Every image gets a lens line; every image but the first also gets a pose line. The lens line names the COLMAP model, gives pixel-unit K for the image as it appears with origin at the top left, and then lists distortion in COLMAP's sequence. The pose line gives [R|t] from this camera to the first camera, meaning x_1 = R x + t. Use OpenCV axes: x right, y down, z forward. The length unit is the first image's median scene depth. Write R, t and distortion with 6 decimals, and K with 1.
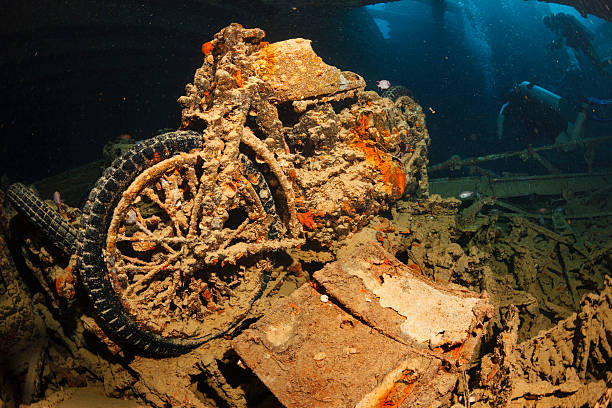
lens RADIAL K [[301.7, 0, 309.1], [0, 301.7, 215.2], [0, 0, 1]] dist [-0.320322, 0.056590]
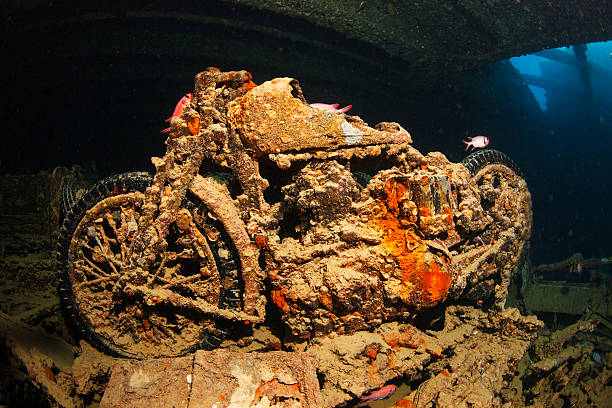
lens RADIAL K [[301.7, 0, 300.5], [0, 301.7, 207.7], [0, 0, 1]] dist [-0.320322, 0.056590]
pose [[0.804781, 0.153974, -0.573254, 0.491502], [-0.277929, 0.951108, -0.134716, -0.138880], [0.524483, 0.267741, 0.808228, 0.337191]]
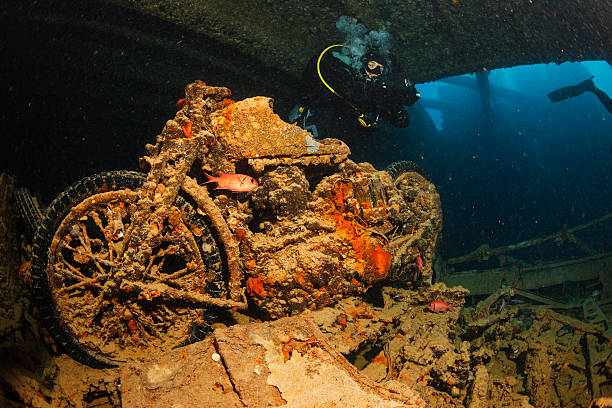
lens RADIAL K [[301.7, 0, 303.5], [0, 301.7, 206.8], [0, 0, 1]] dist [-0.320322, 0.056590]
pose [[0.969755, 0.076885, -0.231656, 0.346459], [-0.149566, 0.937212, -0.315060, 0.052223], [0.192888, 0.340179, 0.920366, 0.119609]]
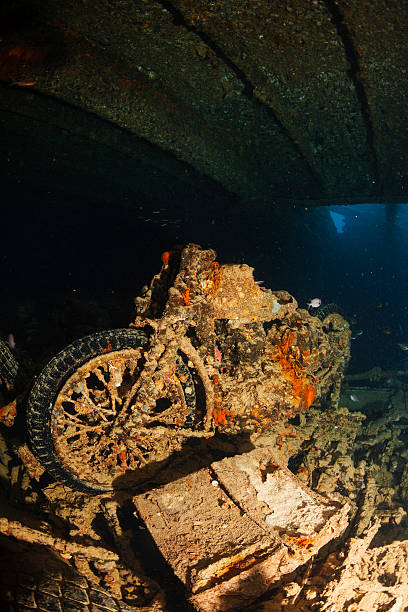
lens RADIAL K [[301.7, 0, 206.1], [0, 301.7, 309.4], [0, 0, 1]] dist [-0.320322, 0.056590]
pose [[0.969184, 0.193347, -0.152639, 0.032110], [-0.225892, 0.944725, -0.237628, -0.106084], [0.098257, 0.264785, 0.959289, -0.203719]]
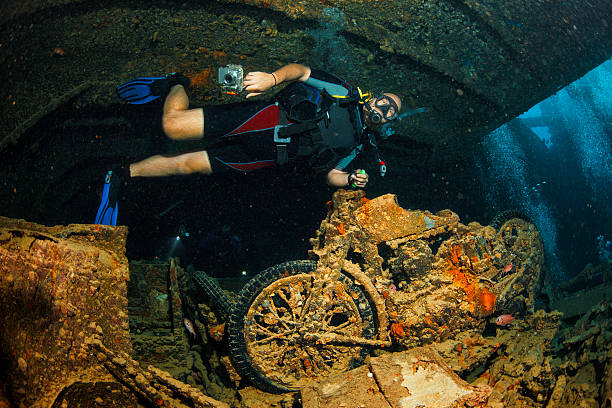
lens RADIAL K [[301.7, 0, 300.3], [0, 301.7, 202.2], [0, 0, 1]] dist [-0.320322, 0.056590]
pose [[0.759055, -0.117014, -0.640425, 0.511731], [-0.197774, 0.895778, -0.398079, 0.077575], [0.620259, 0.428823, 0.656802, -0.267886]]
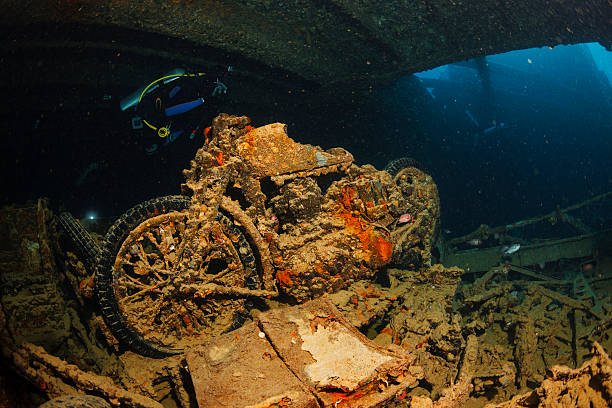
lens RADIAL K [[301.7, 0, 305.5], [0, 301.7, 208.1], [0, 0, 1]] dist [-0.320322, 0.056590]
pose [[0.965641, 0.029429, -0.258209, 0.383527], [-0.095333, 0.964415, -0.246608, 0.034855], [0.241763, 0.262750, 0.934084, -0.127273]]
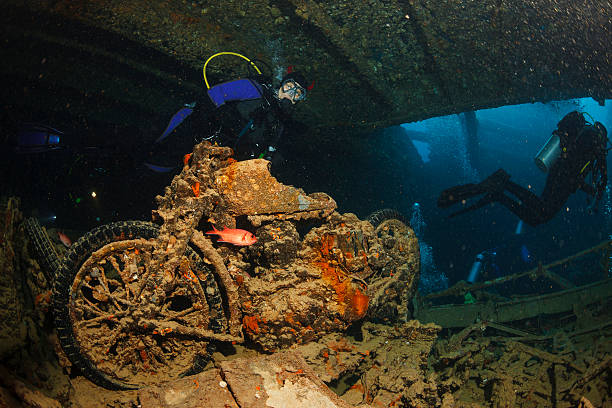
lens RADIAL K [[301.7, 0, 306.3], [0, 301.7, 204.8], [0, 0, 1]] dist [-0.320322, 0.056590]
pose [[0.978661, 0.093779, -0.182834, 0.349885], [-0.161642, 0.900707, -0.403236, 0.008667], [0.126865, 0.424185, 0.896645, -0.060757]]
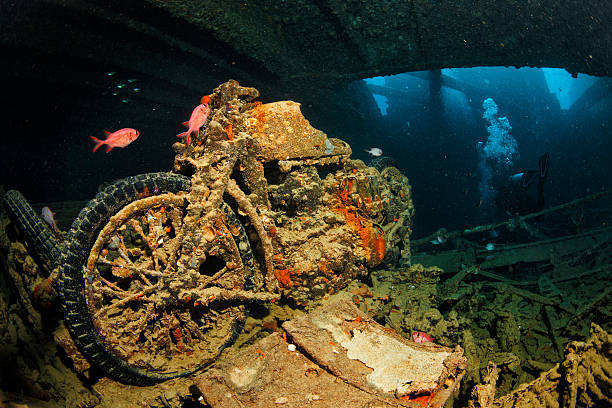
lens RADIAL K [[301.7, 0, 310.2], [0, 301.7, 208.7], [0, 0, 1]] dist [-0.320322, 0.056590]
pose [[0.996907, 0.075466, 0.021939, 0.044424], [-0.066695, 0.960048, -0.271771, 0.062471], [-0.041571, 0.269467, 0.962112, -0.026836]]
